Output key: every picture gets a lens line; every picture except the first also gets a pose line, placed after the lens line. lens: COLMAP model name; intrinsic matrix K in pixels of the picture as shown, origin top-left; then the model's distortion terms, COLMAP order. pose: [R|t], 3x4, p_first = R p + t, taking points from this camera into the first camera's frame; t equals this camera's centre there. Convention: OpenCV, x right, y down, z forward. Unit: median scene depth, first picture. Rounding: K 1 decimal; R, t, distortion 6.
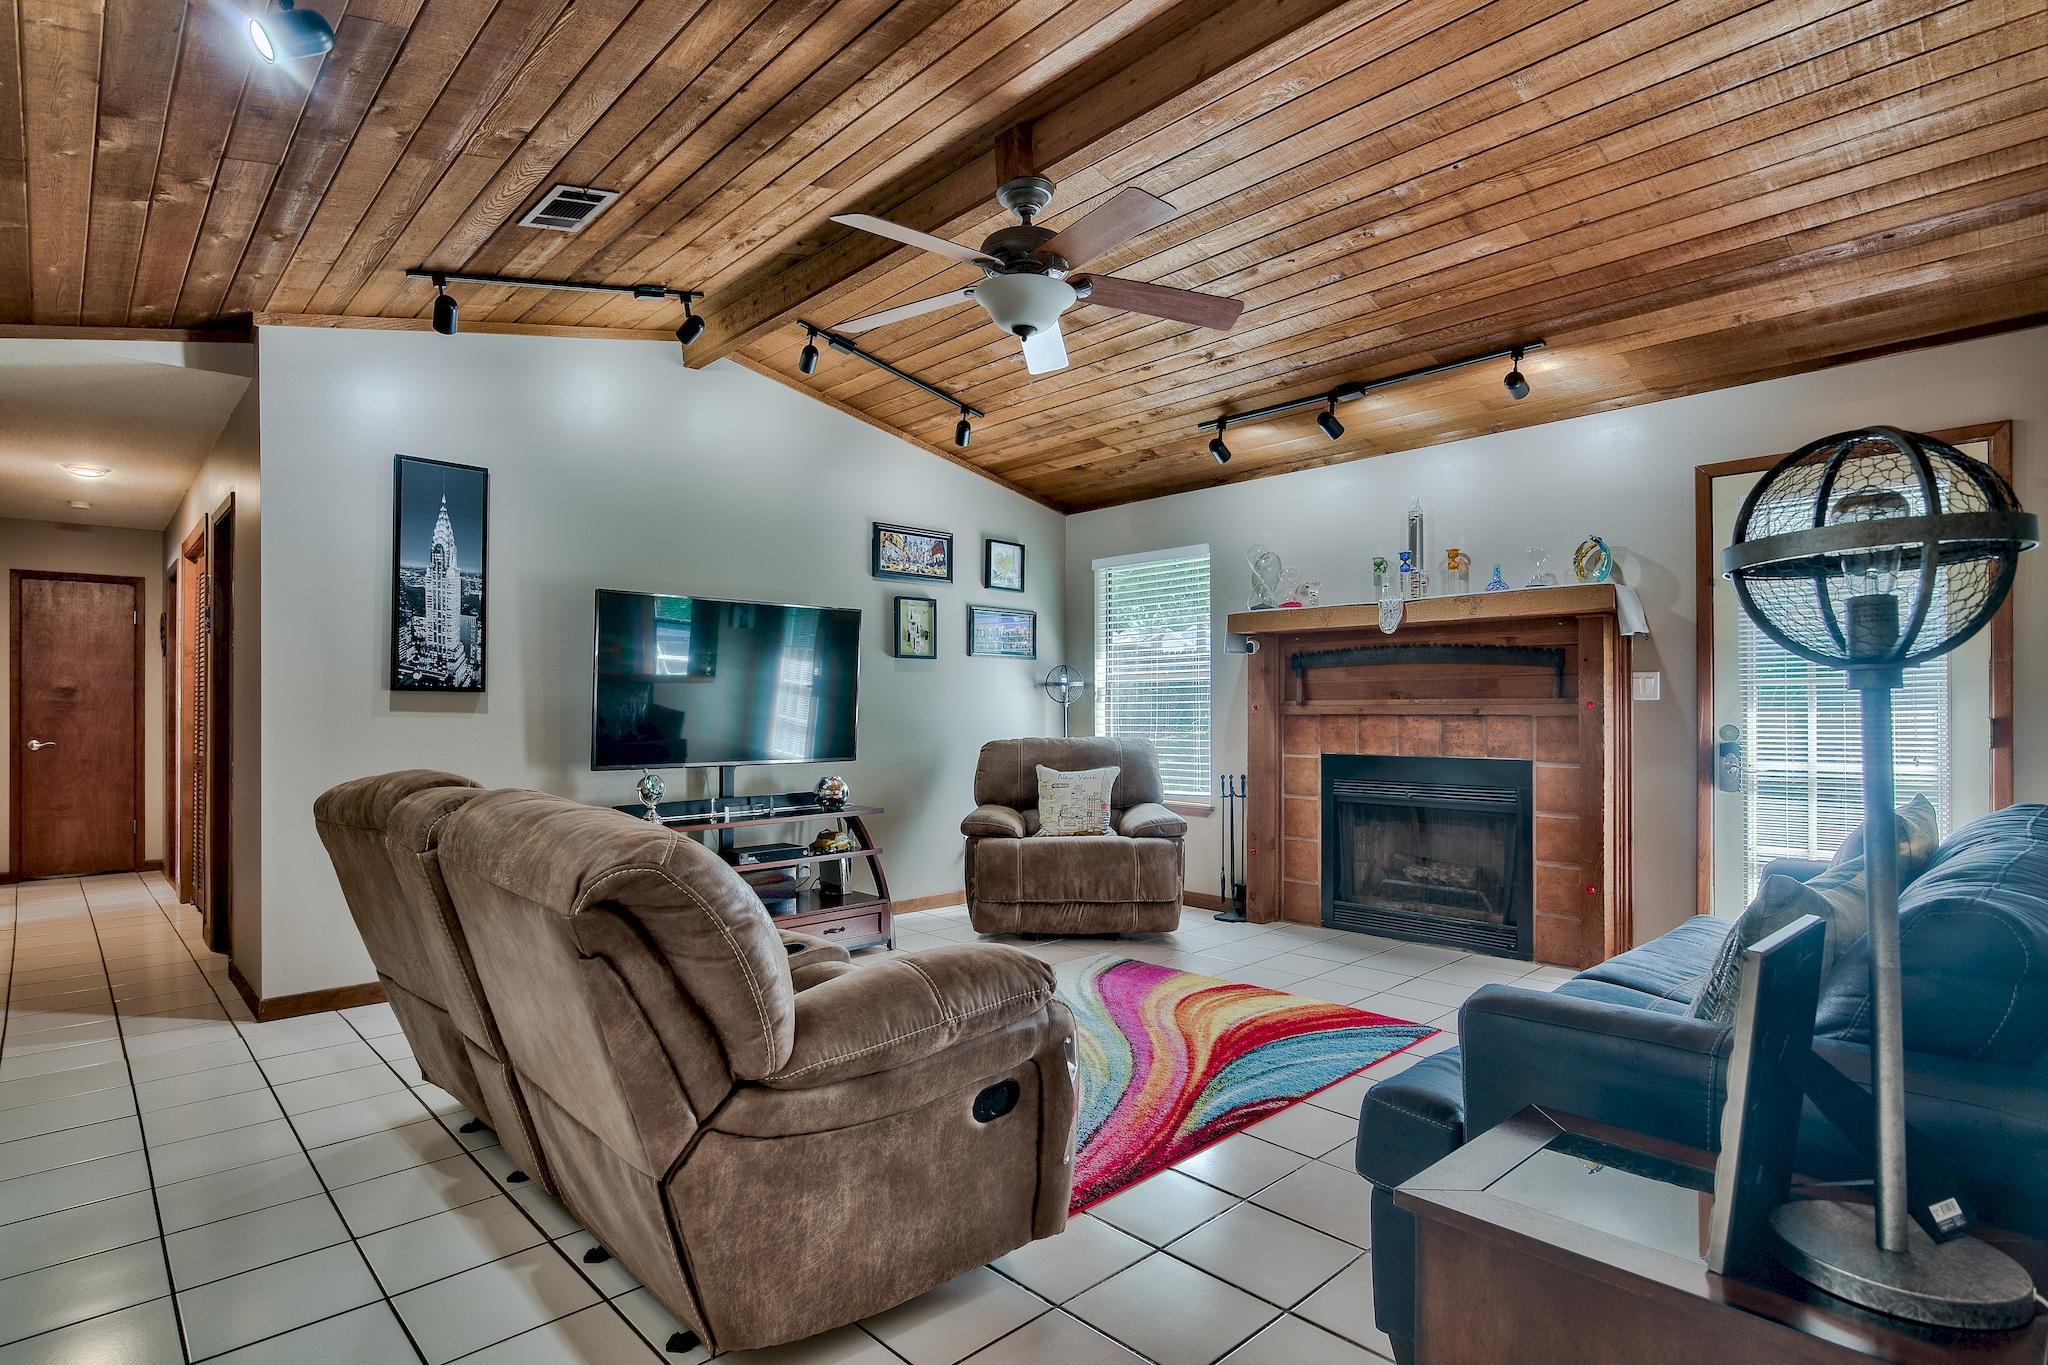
lens RADIAL K [[1022.6, 0, 1013.0], [0, 1022.6, 700.0], [0, 0, 1]] dist [-0.000053, 0.000332]
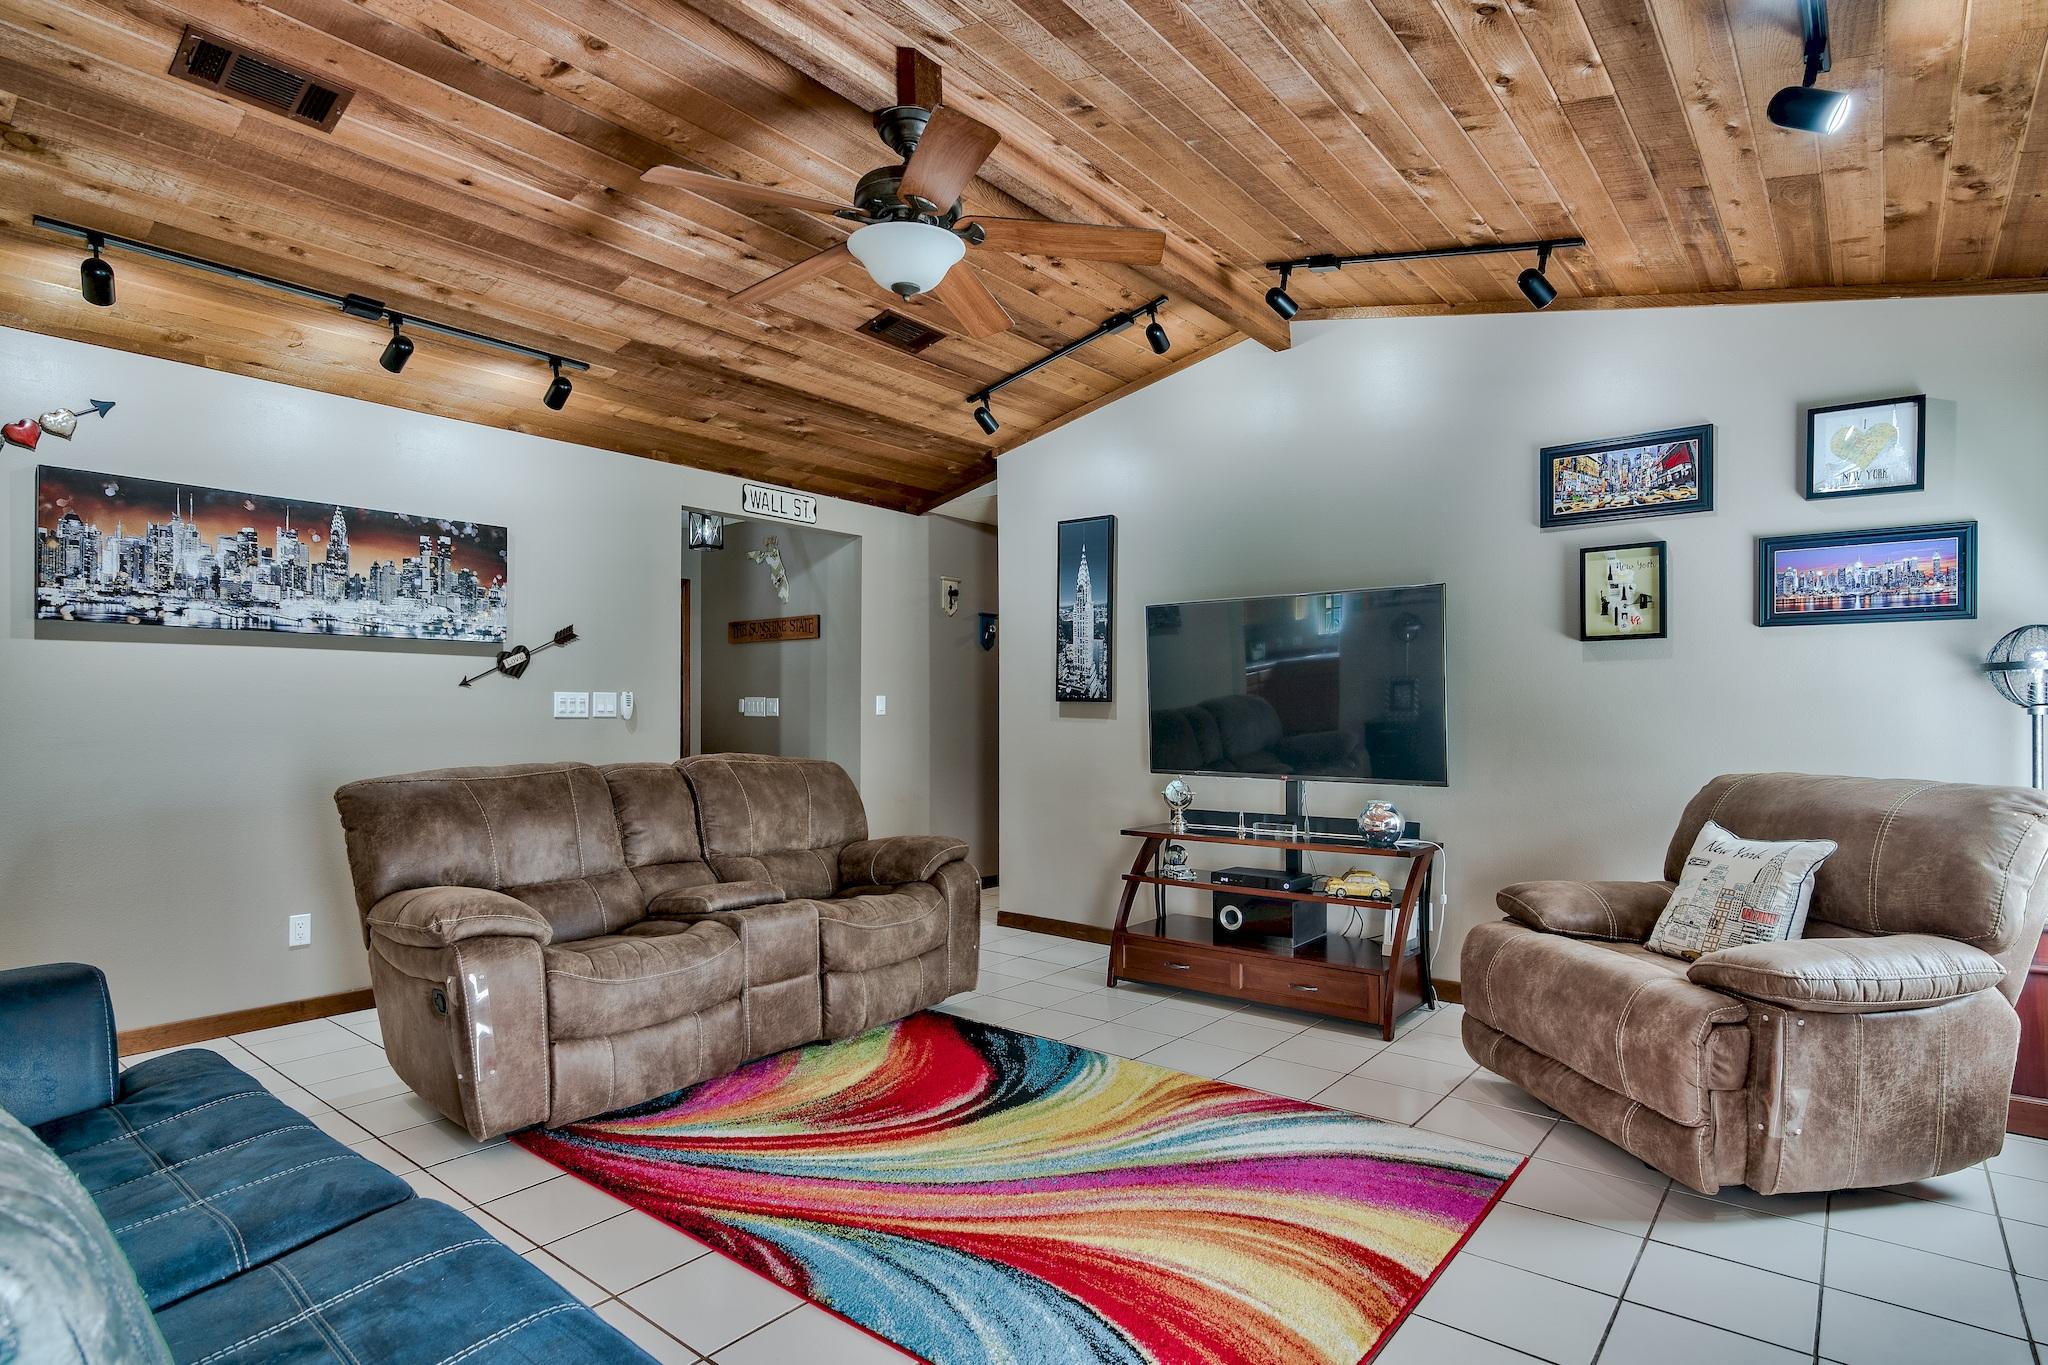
lens RADIAL K [[1045.5, 0, 1022.3], [0, 1045.5, 713.1], [0, 0, 1]] dist [-0.000926, -0.000240]
pose [[0.141784, 0.001644, -0.989896, 0.700820], [0.007487, 0.999968, 0.002733, 0.001396], [0.989869, -0.007799, 0.141767, 0.742619]]
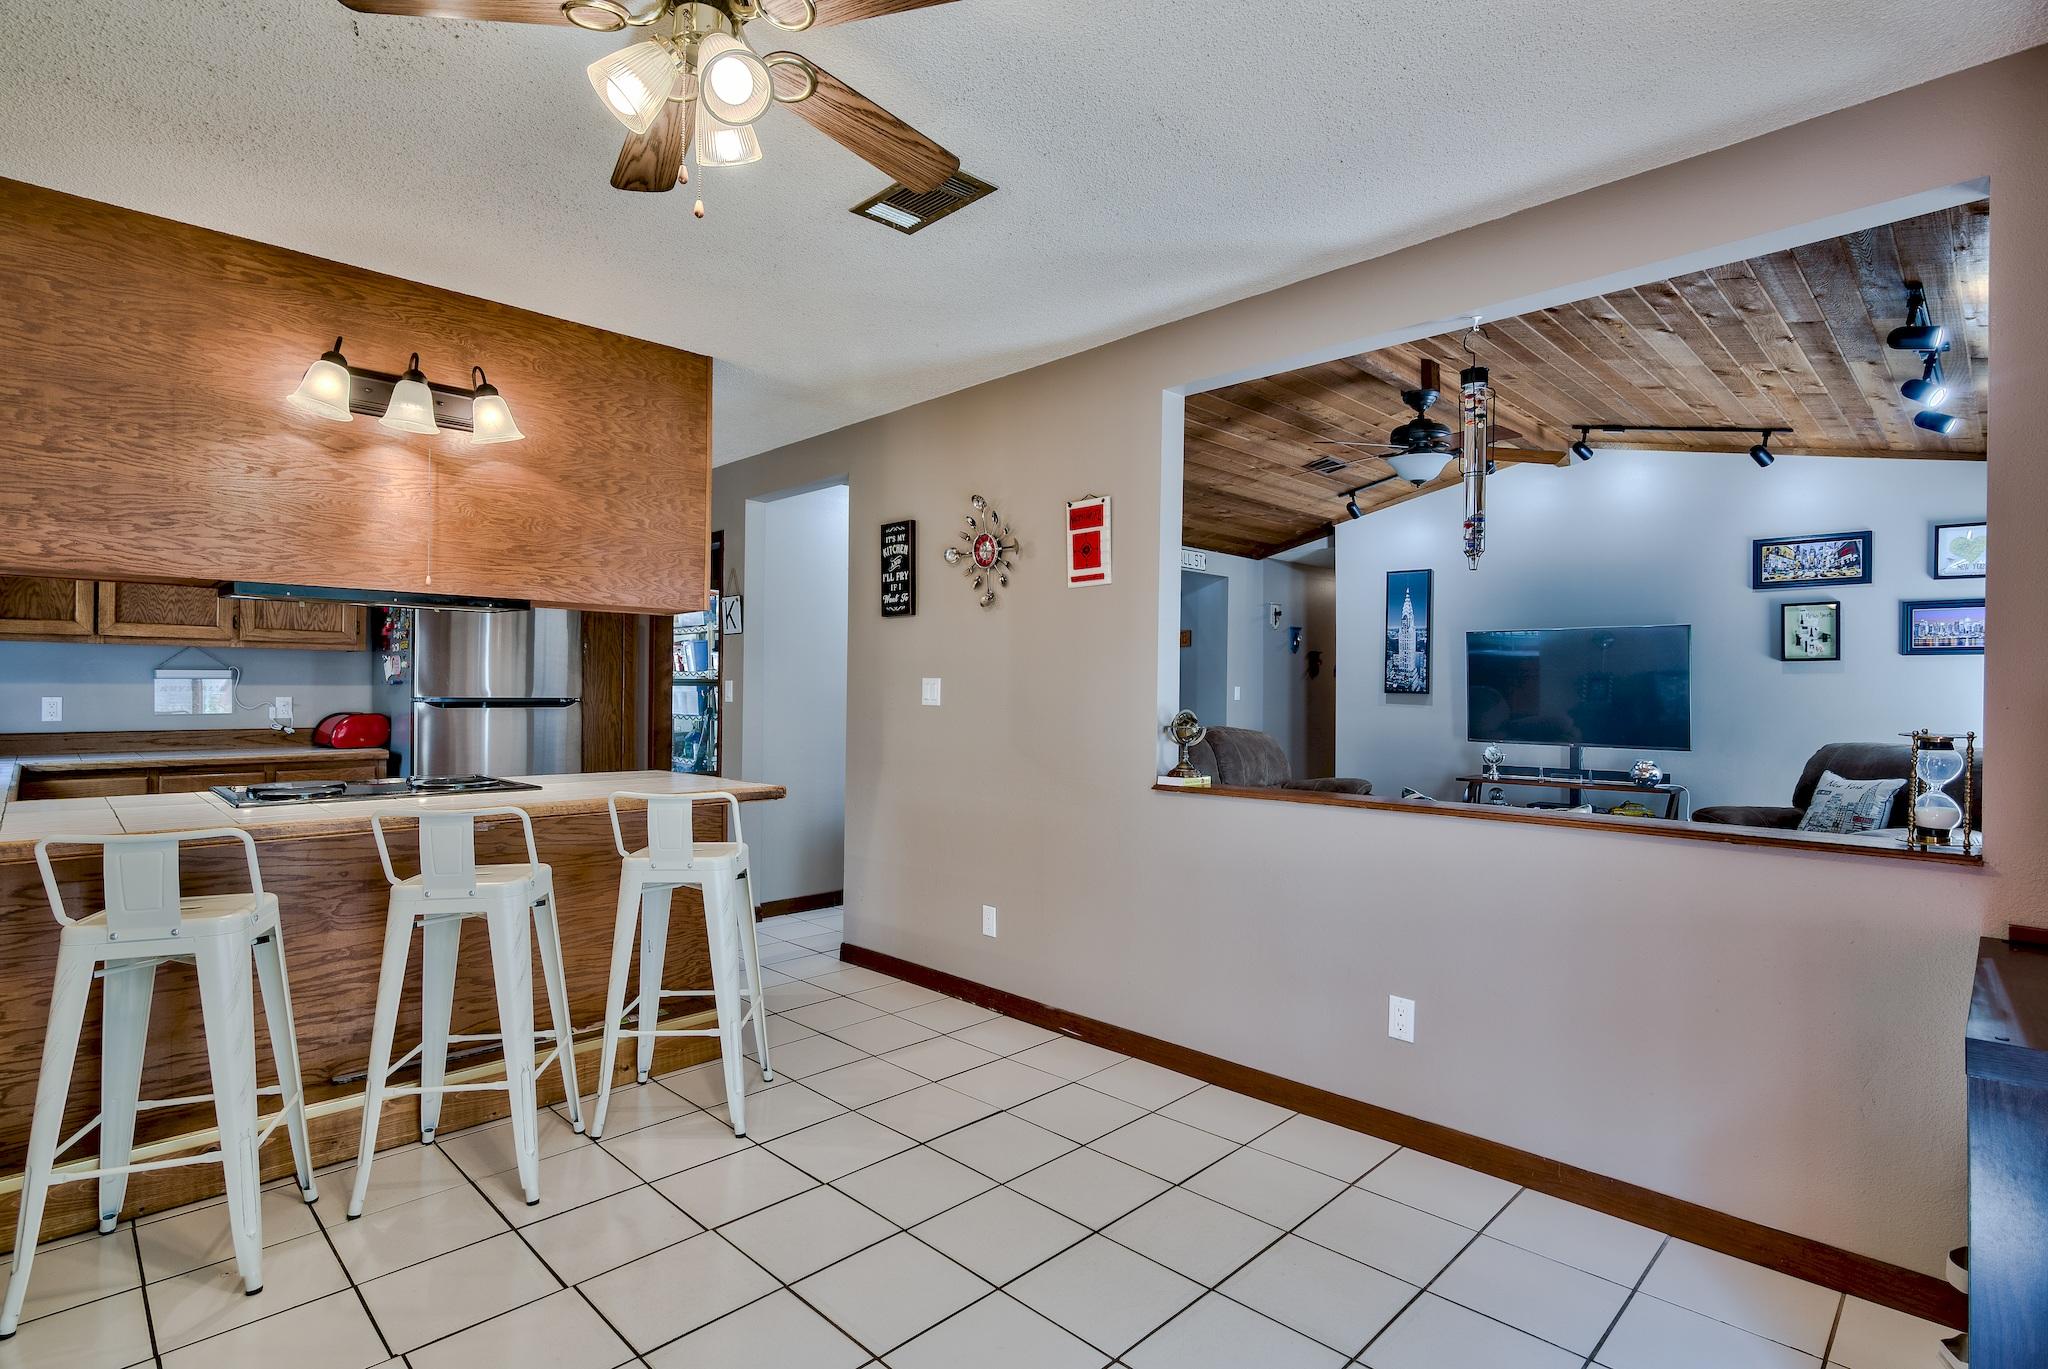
lens RADIAL K [[997.4, 0, 1024.0], [0, 997.4, 684.5], [0, 0, 1]] dist [-0.000049, 0.000299]
pose [[0.046854, -0.002018, -0.998900, 1.226602], [0.001761, 0.999997, -0.001938, -0.022622], [0.998900, -0.001669, 0.046858, 0.215894]]
